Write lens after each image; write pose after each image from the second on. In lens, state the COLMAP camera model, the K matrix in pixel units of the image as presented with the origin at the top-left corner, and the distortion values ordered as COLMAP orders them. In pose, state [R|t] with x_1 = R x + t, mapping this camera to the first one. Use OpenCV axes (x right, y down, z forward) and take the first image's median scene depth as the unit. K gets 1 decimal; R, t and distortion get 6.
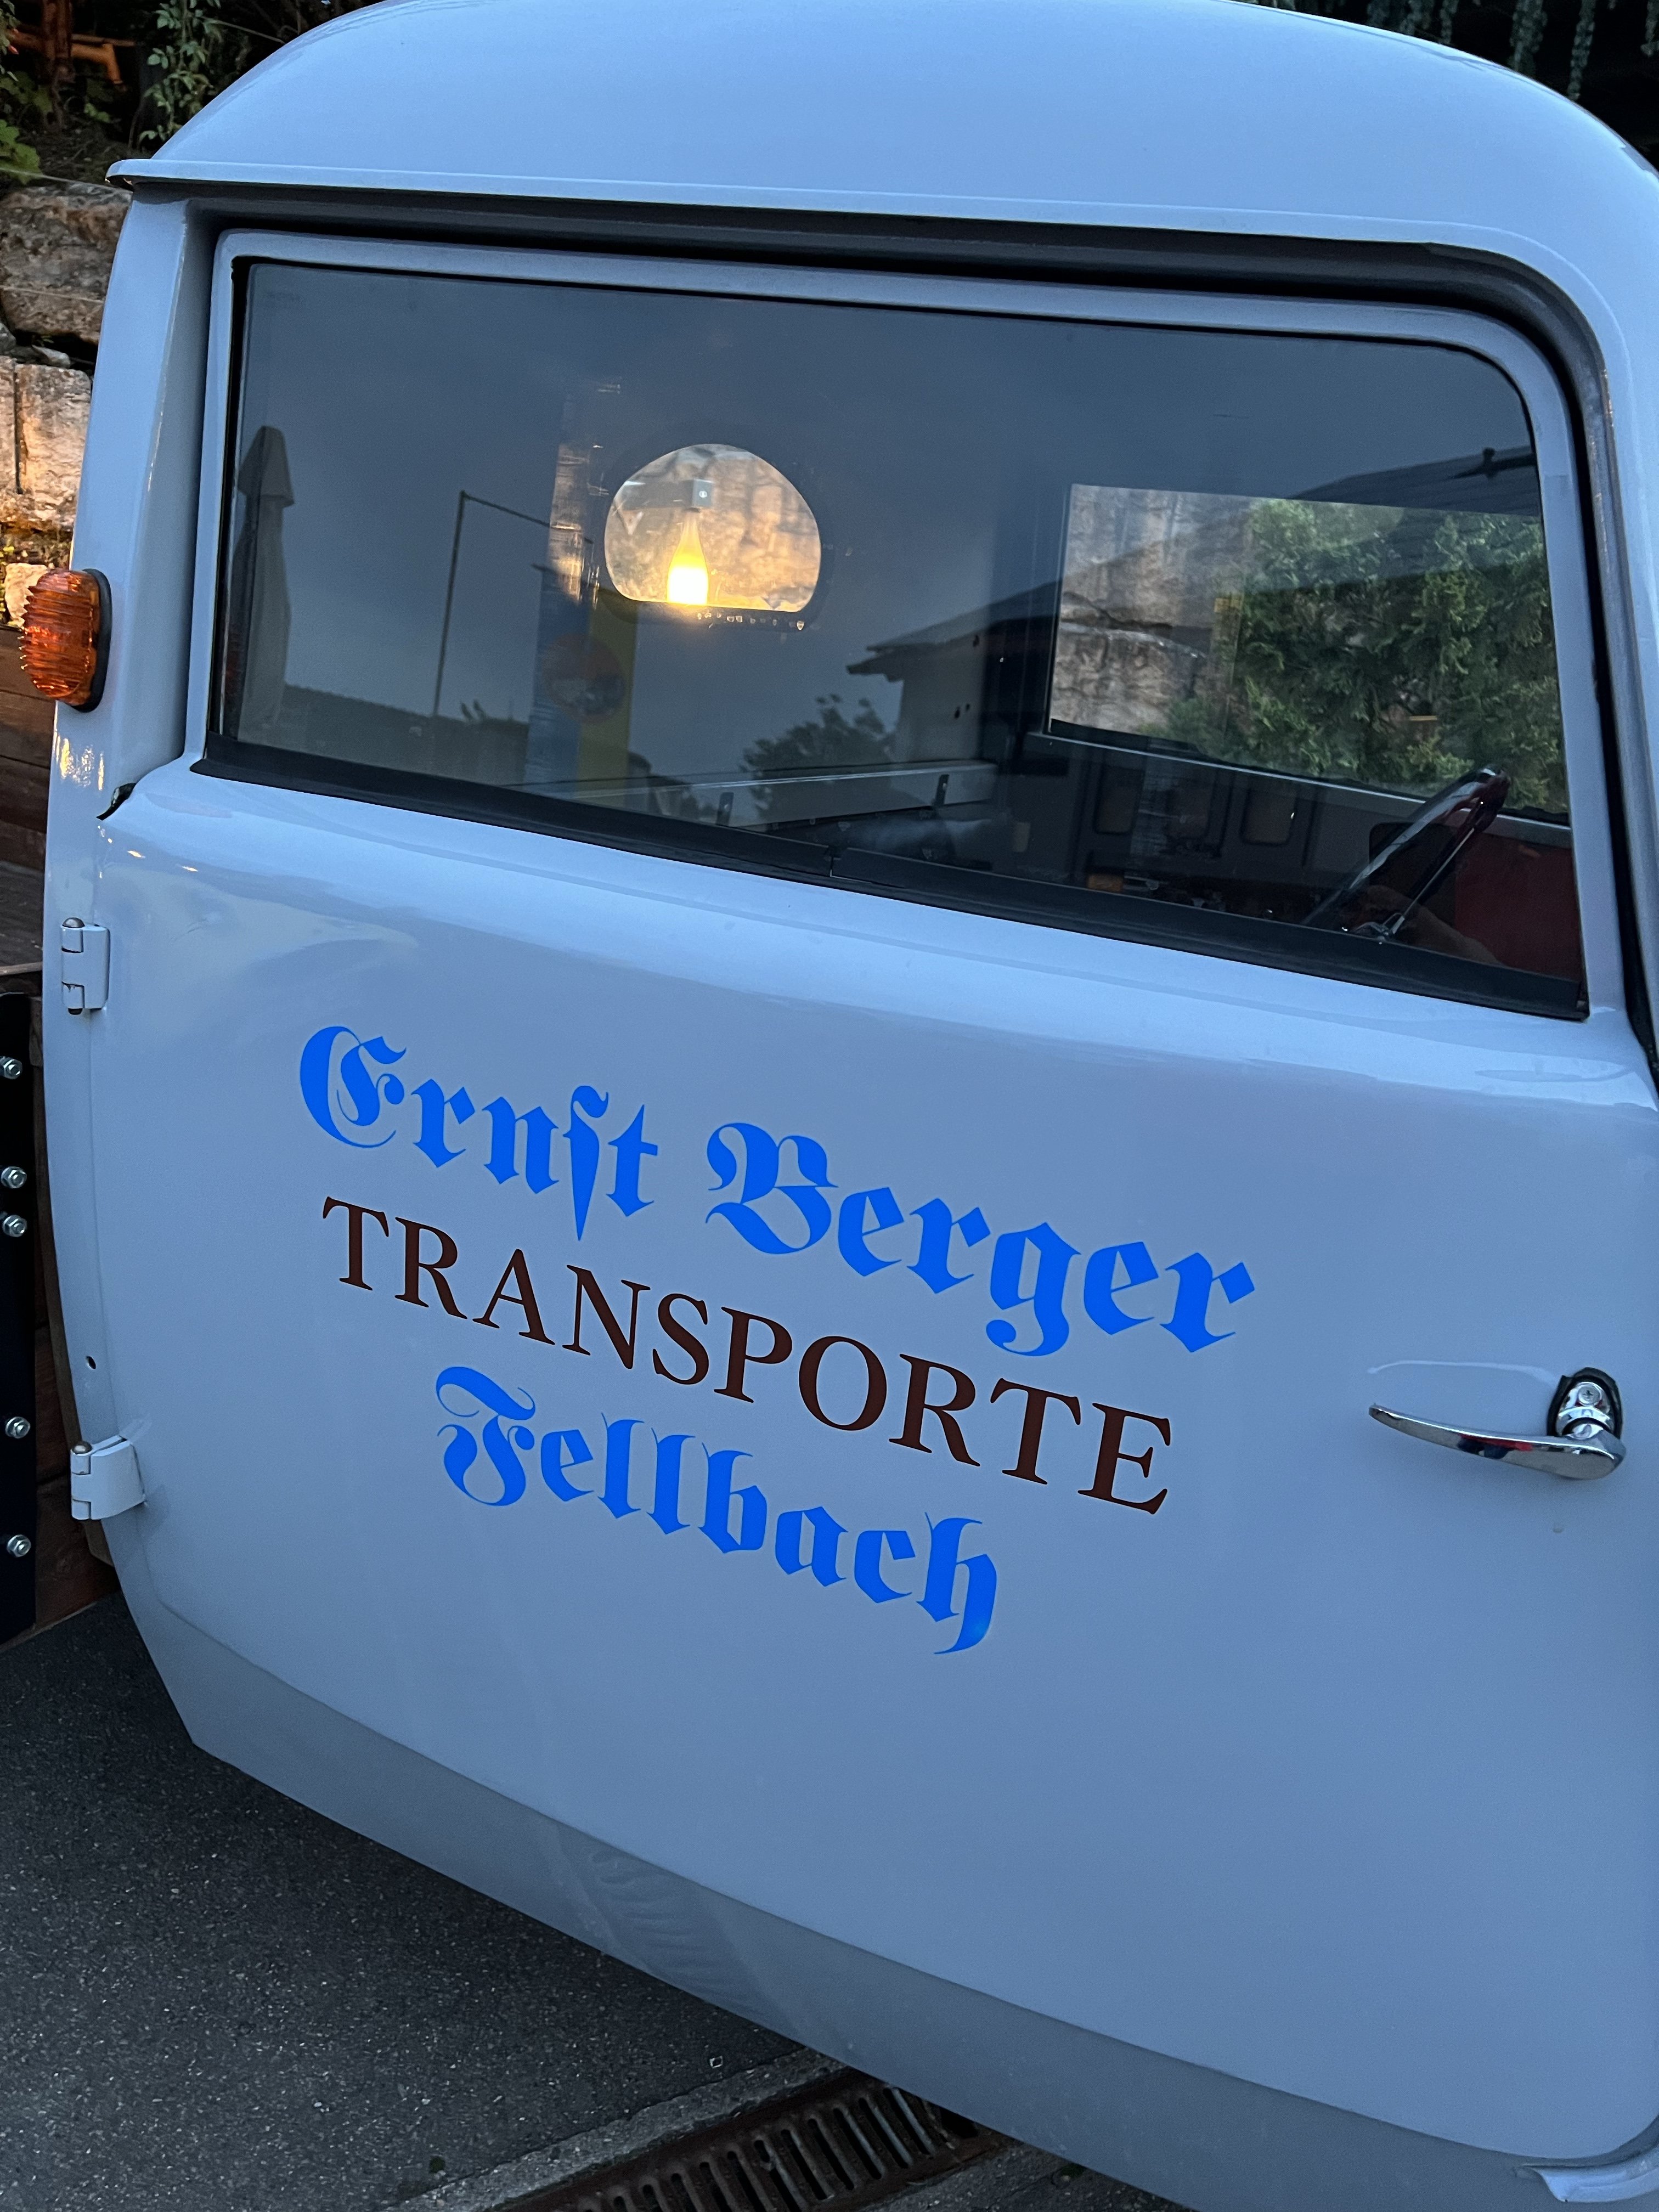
lens RADIAL K [[1673.1, 0, 709.1], [0, 1673.1, 1046.0], [0, 0, 1]] dist [0.049899, -0.060407]
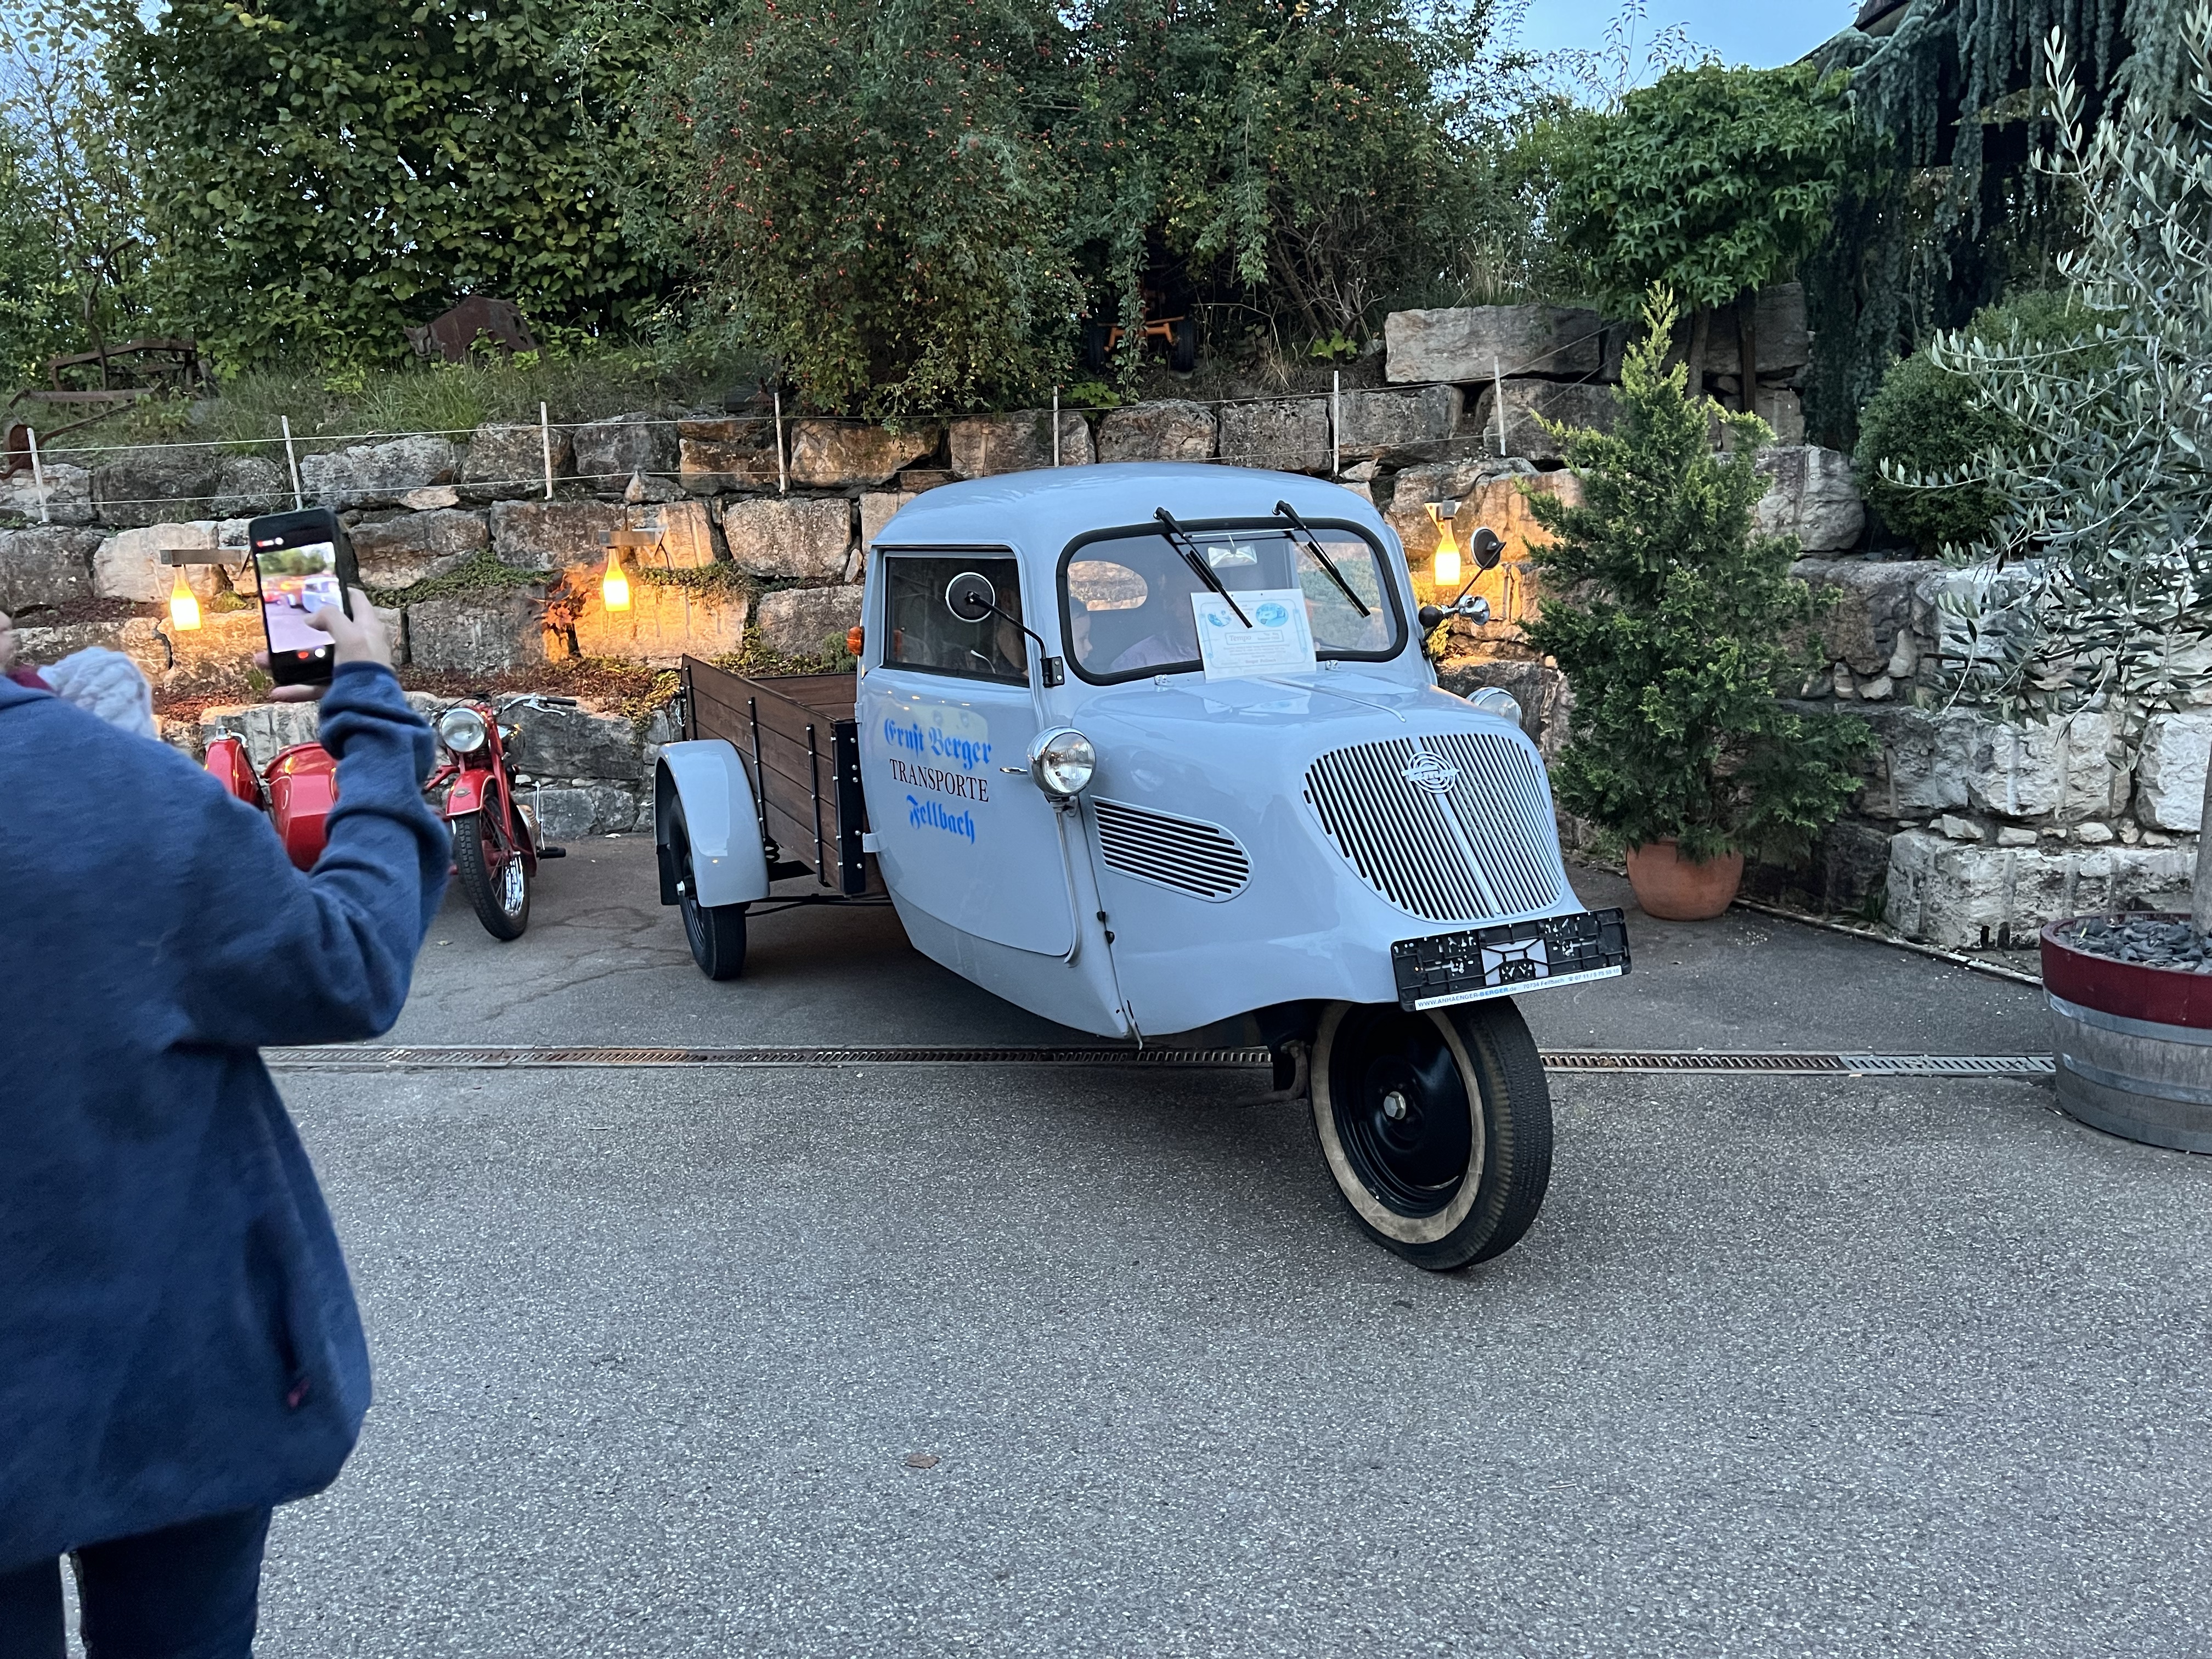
lens RADIAL K [[1673.1, 0, 1088.3], [0, 1673.1, 841.9], [0, 0, 1]] dist [0.049899, -0.060407]
pose [[0.814994, -0.026230, -0.578875, 2.538265], [-0.031619, 0.995474, -0.089623, 0.633469], [0.578606, 0.091346, 0.810476, -2.076459]]
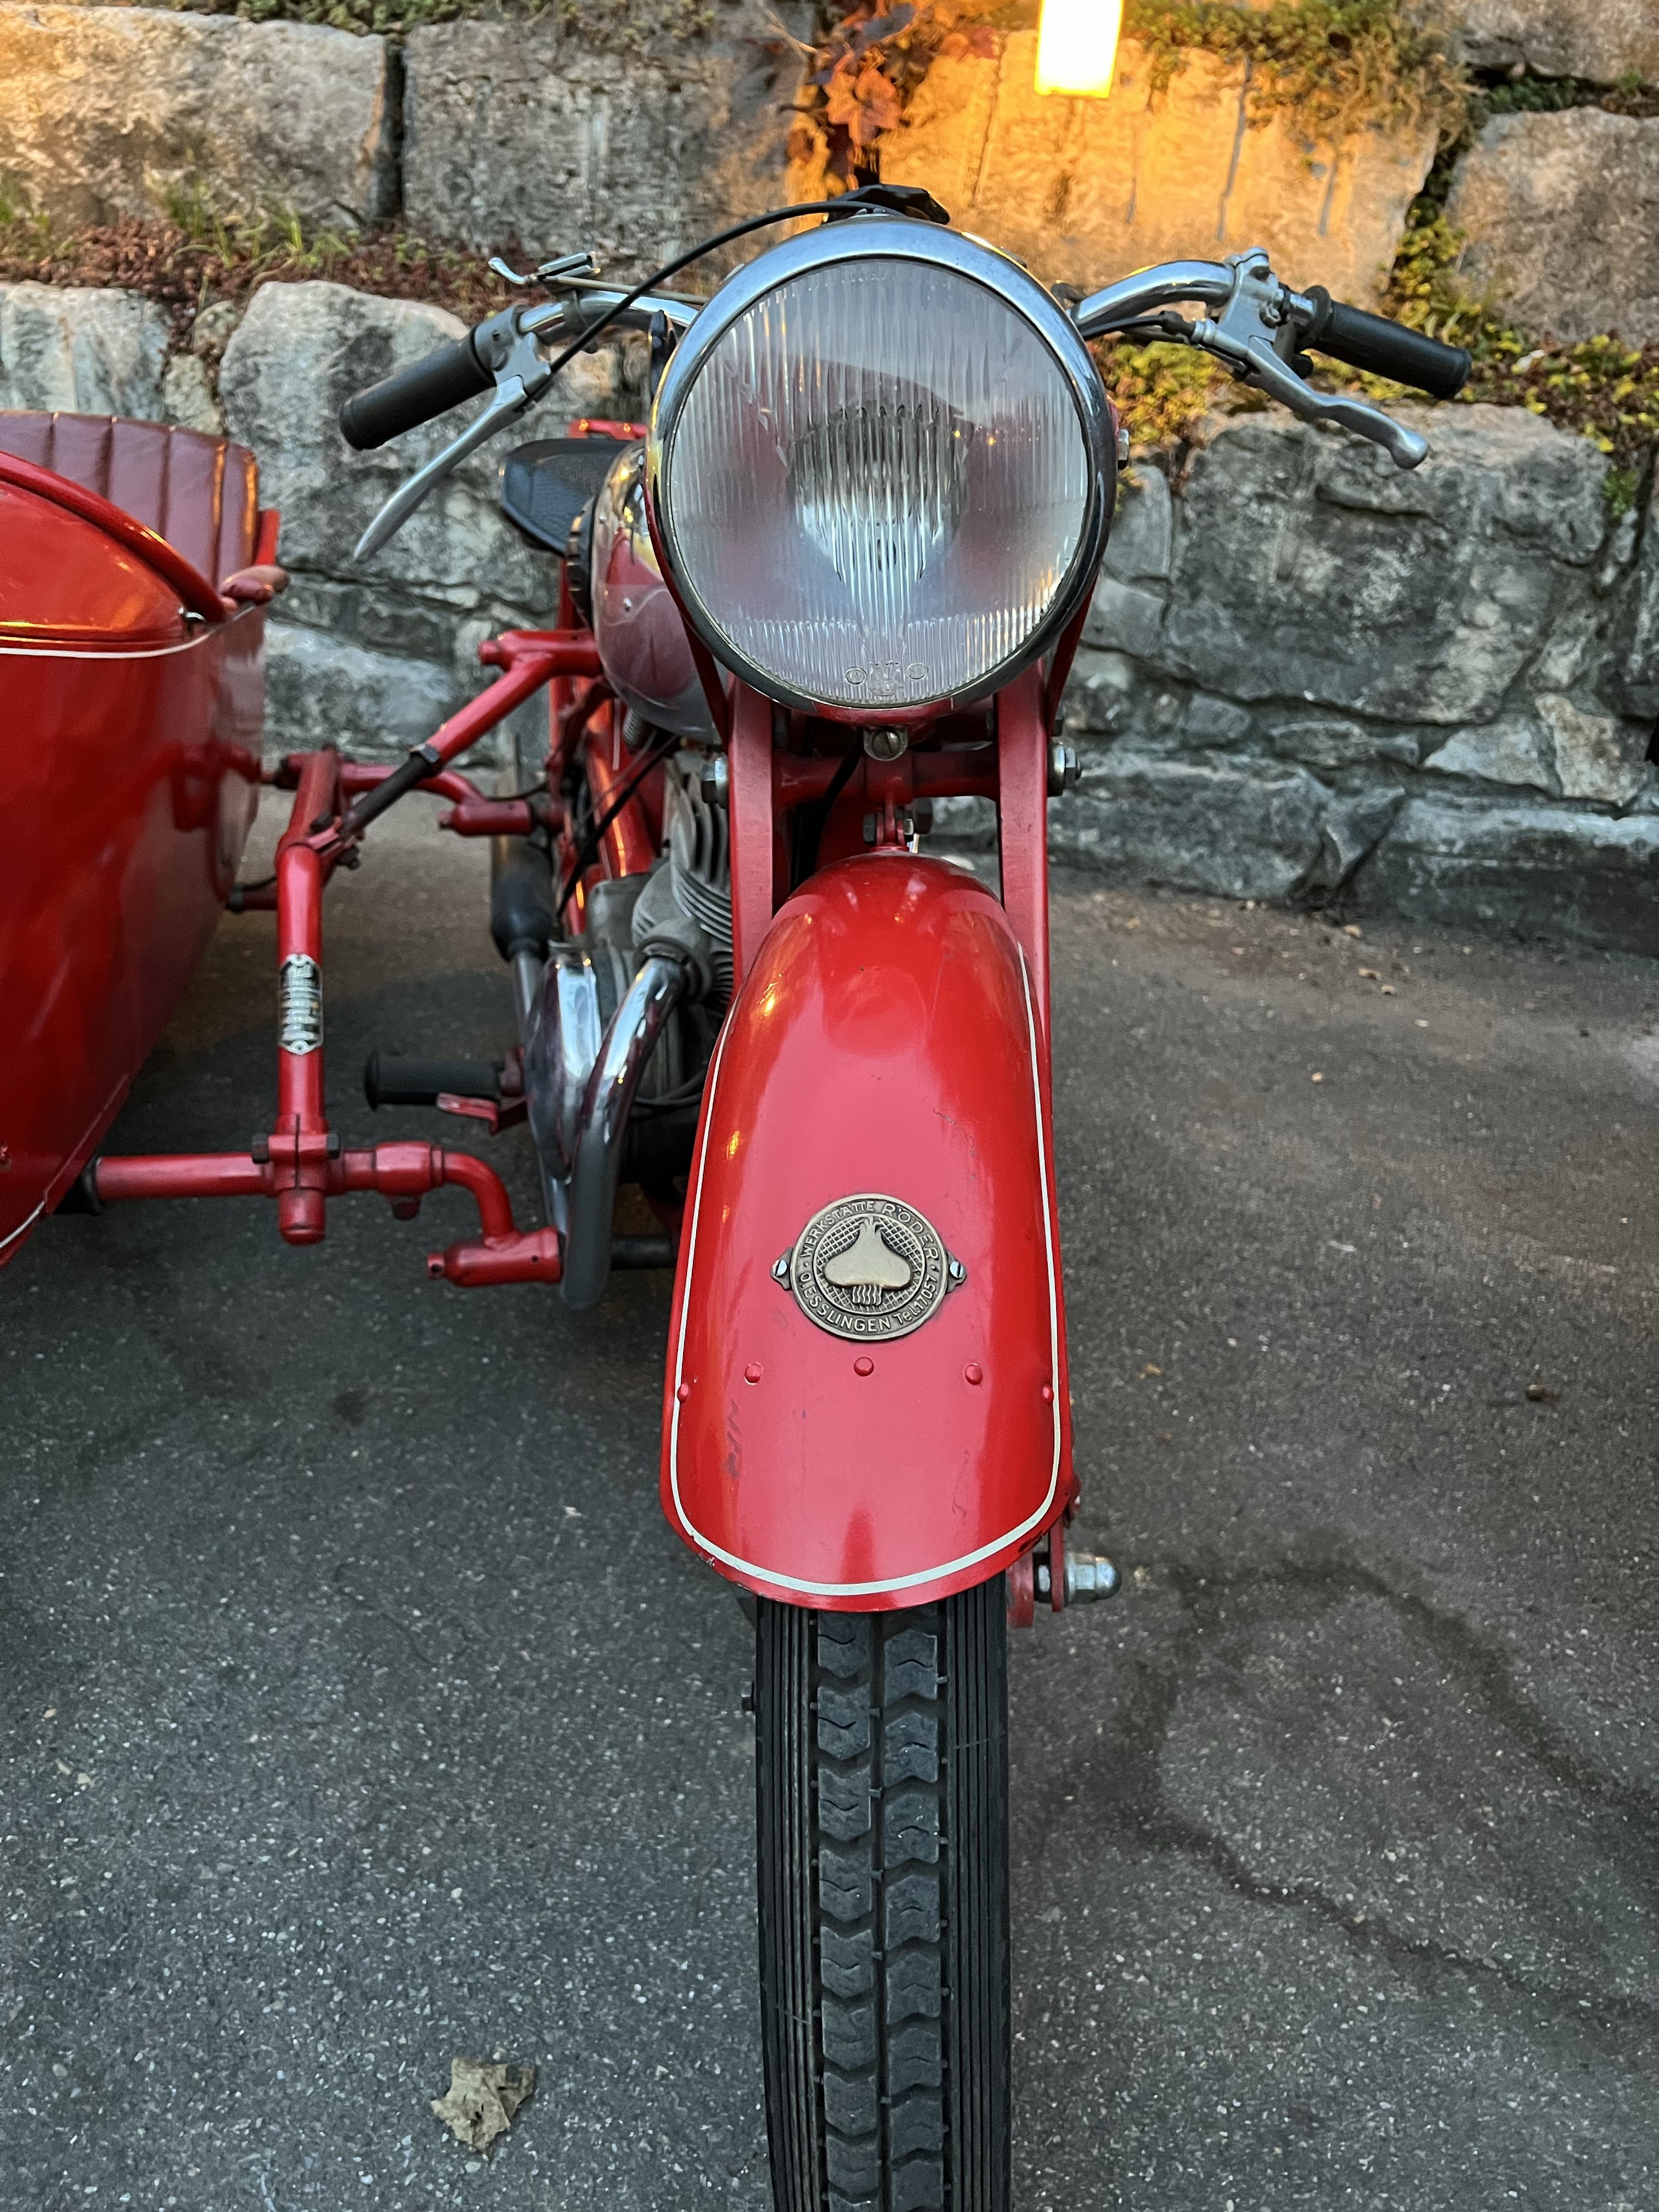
lens RADIAL K [[1673.1, 0, 827.3], [0, 1673.1, 1107.1], [0, 0, 1]] dist [0.049899, -0.060407]
pose [[0.718269, 0.270508, -0.641026, -1.435683], [-0.191391, 0.962600, 0.191757, 0.005237], [0.668924, -0.015046, 0.743179, 0.478440]]
